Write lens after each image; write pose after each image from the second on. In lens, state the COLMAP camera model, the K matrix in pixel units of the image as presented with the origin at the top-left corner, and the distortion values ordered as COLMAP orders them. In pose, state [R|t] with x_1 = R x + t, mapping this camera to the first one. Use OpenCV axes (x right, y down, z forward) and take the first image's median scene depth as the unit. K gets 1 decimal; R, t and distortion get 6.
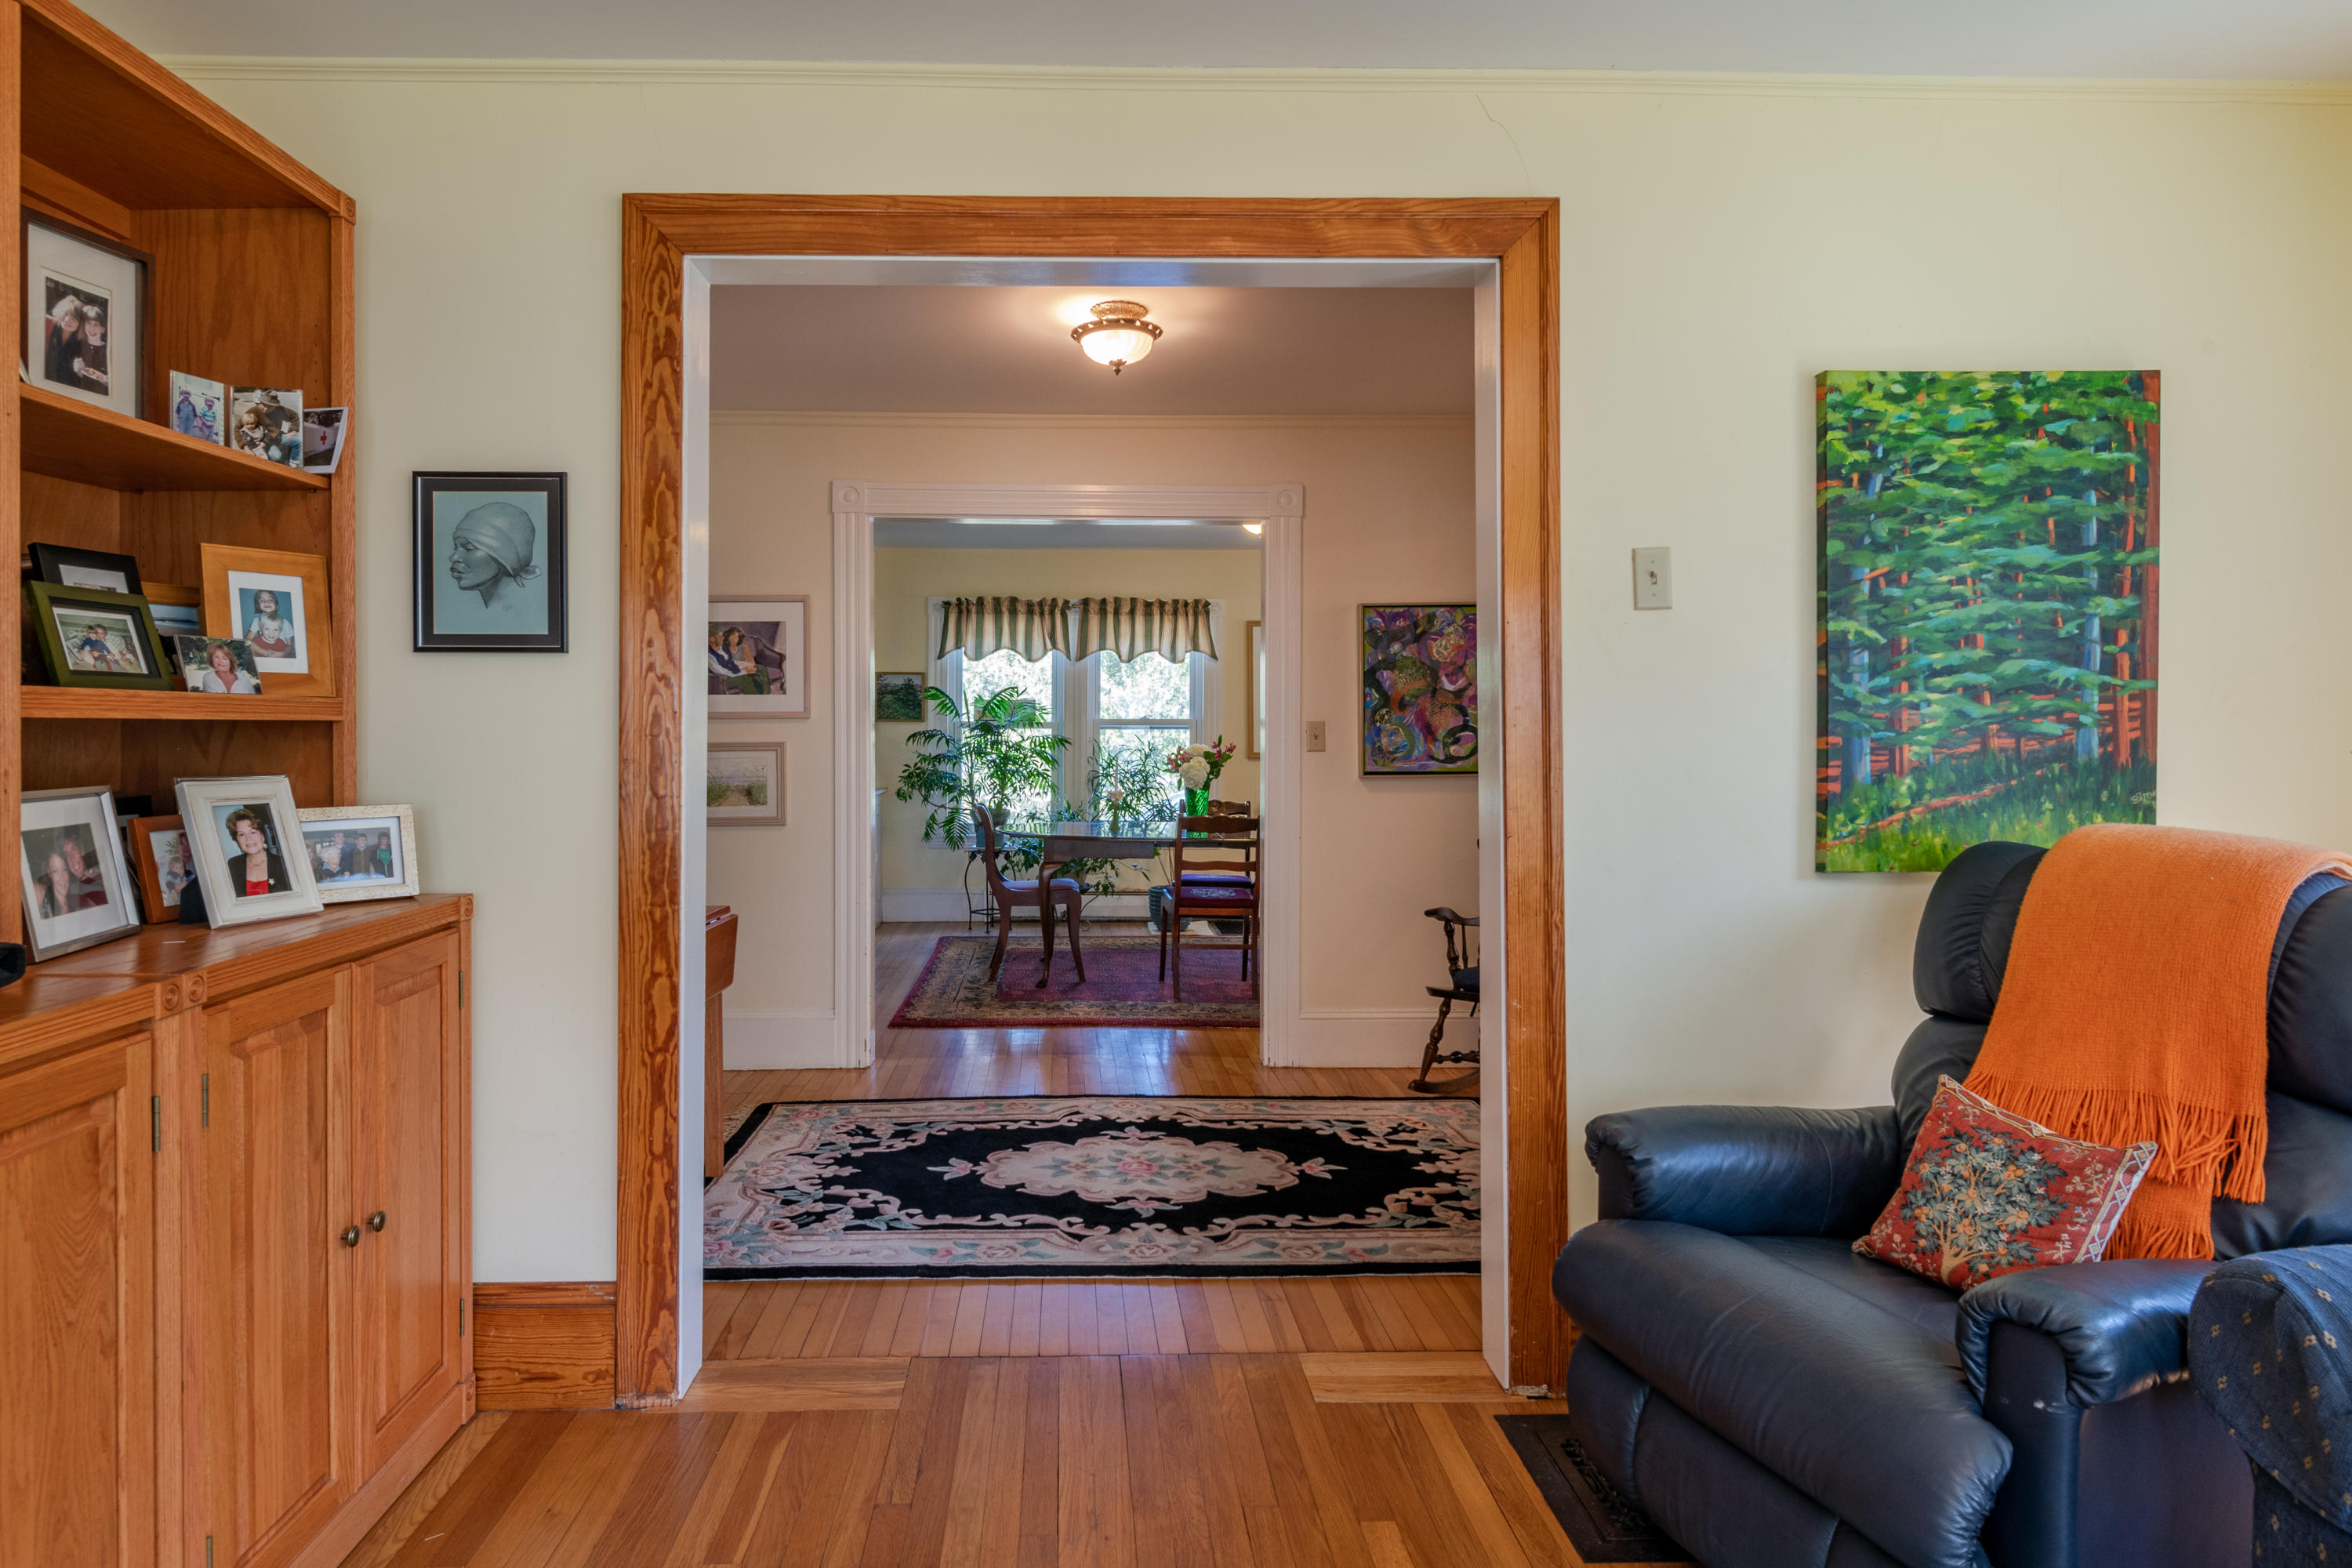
lens RADIAL K [[1325.5, 0, 1102.0], [0, 1325.5, 719.7], [0, 0, 1]] dist [0.004326, -0.005038]
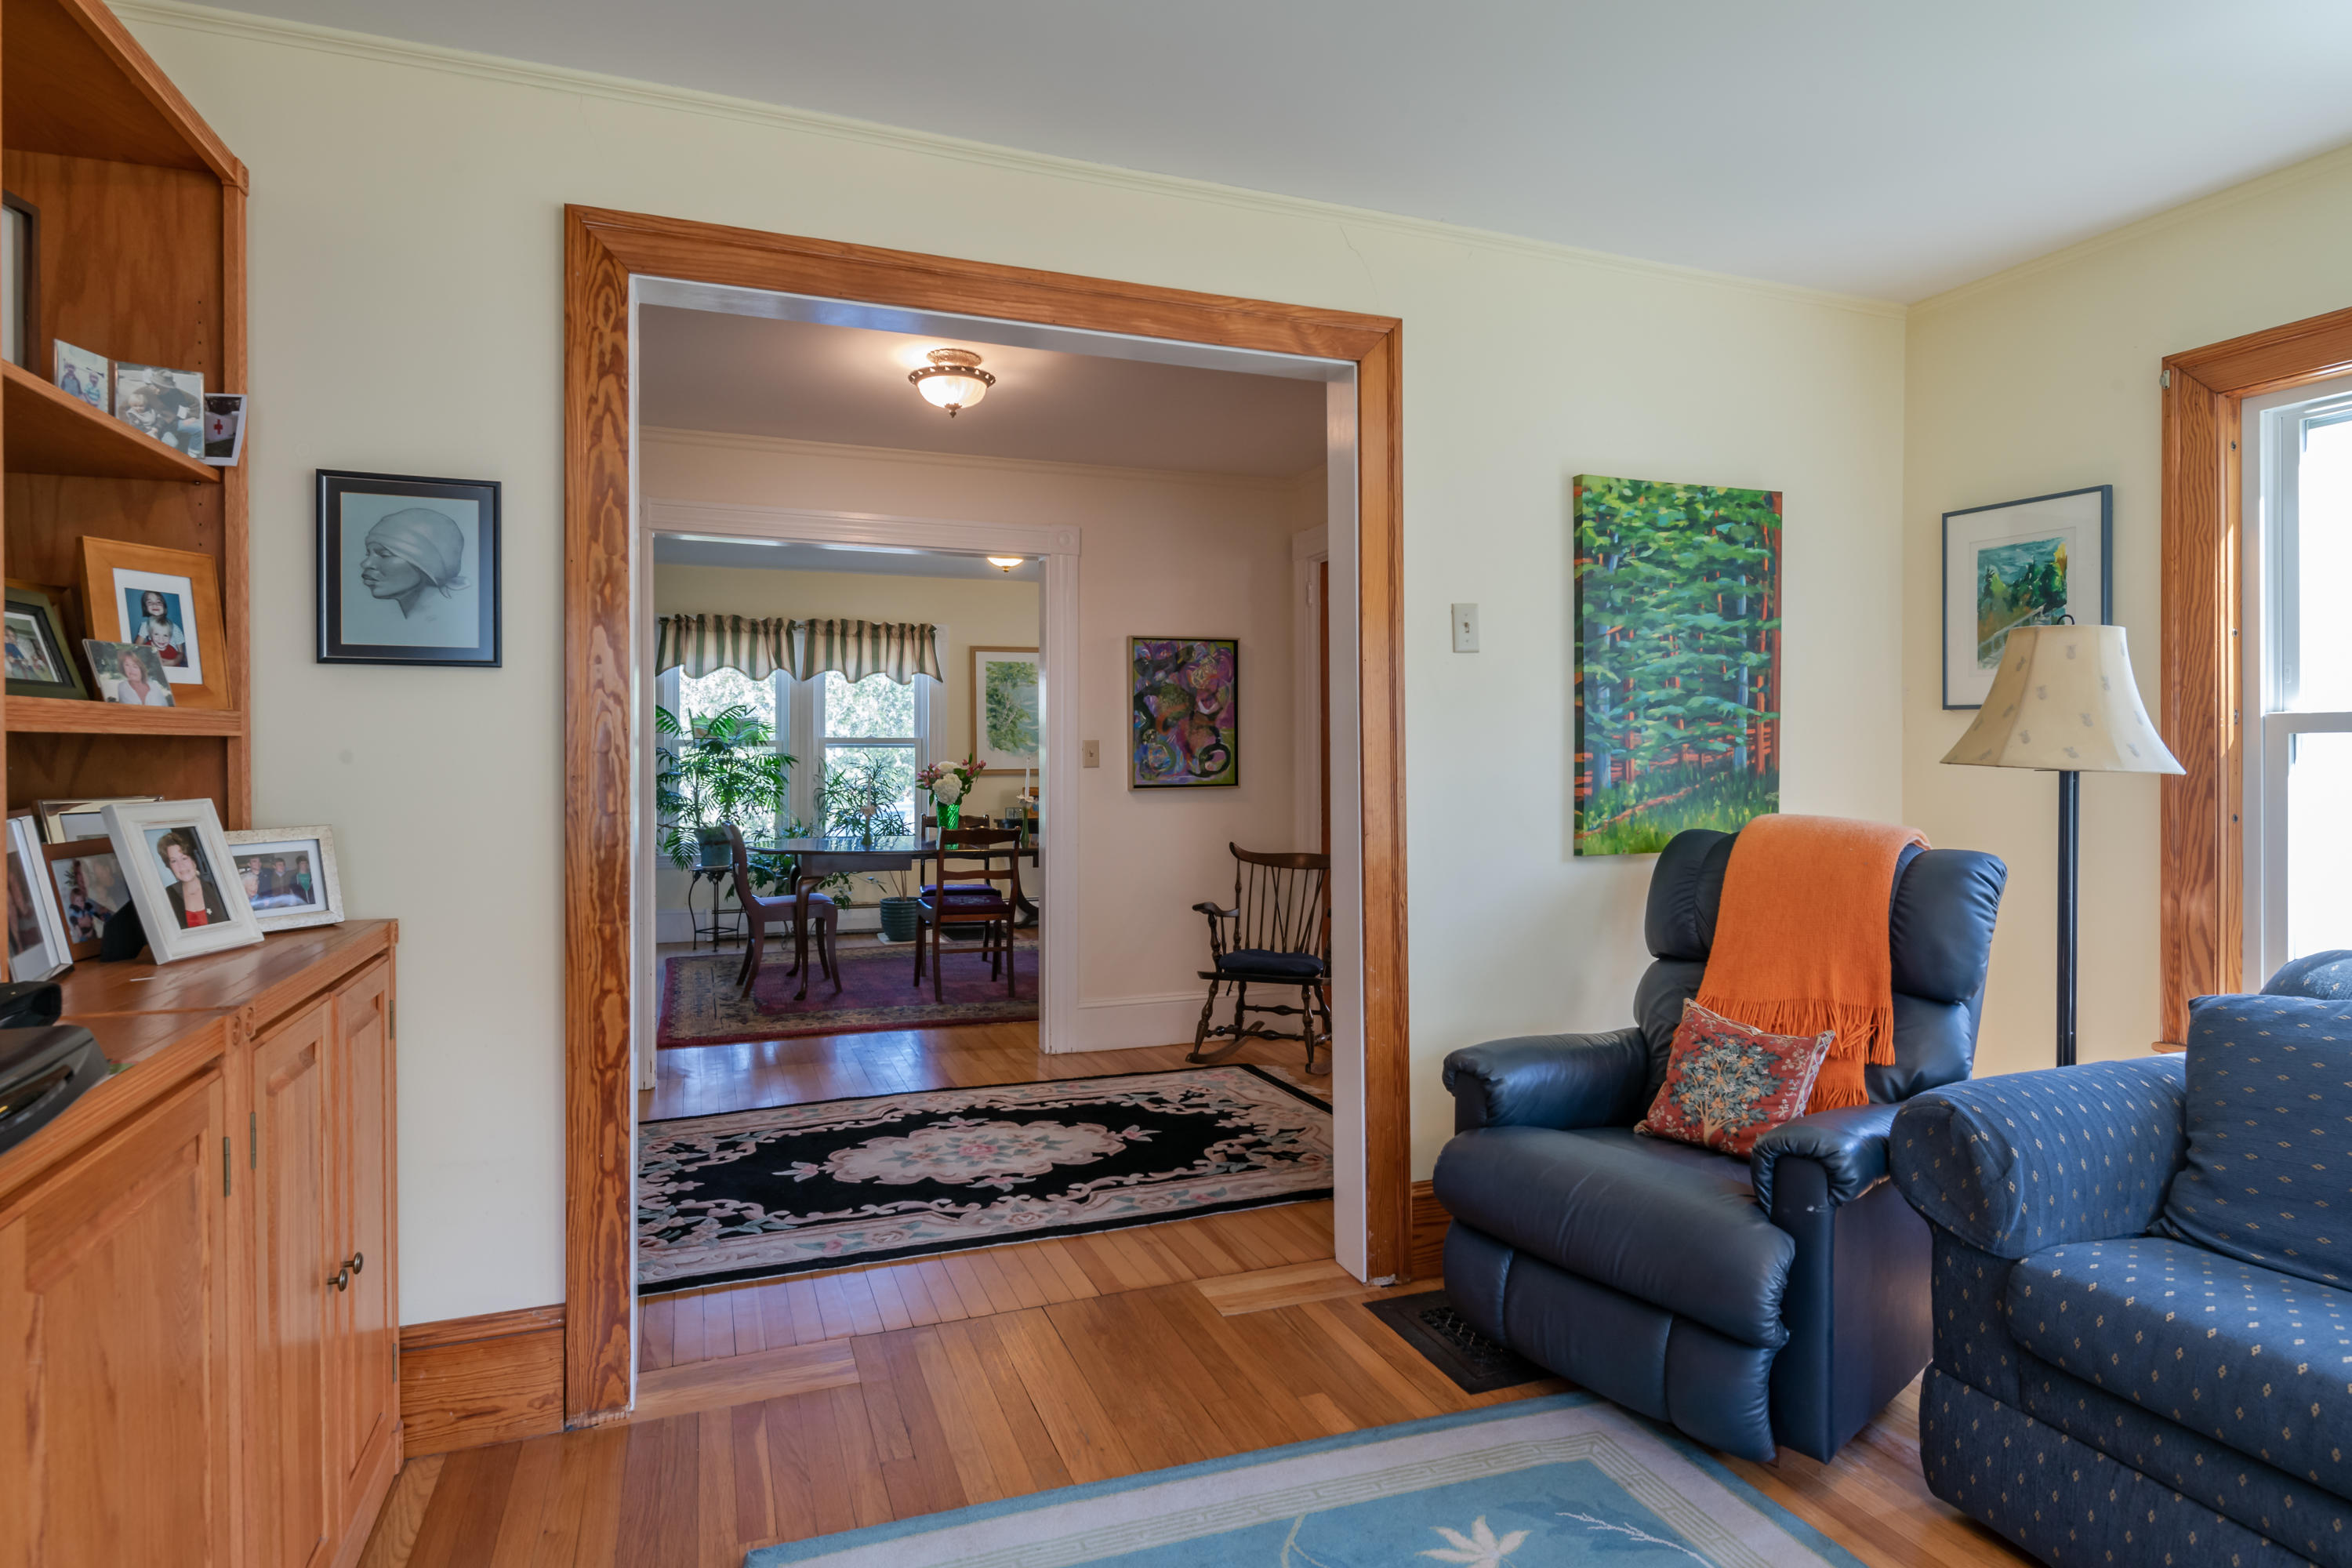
lens RADIAL K [[1256.1, 0, 1196.5], [0, 1256.1, 742.7], [0, 0, 1]] dist [0.003349, -0.003430]
pose [[0.940243, 0.002112, 0.340496, -0.236710], [-0.003041, 0.999993, 0.002197, 0.001147], [-0.340489, -0.003102, 0.940243, -0.041684]]
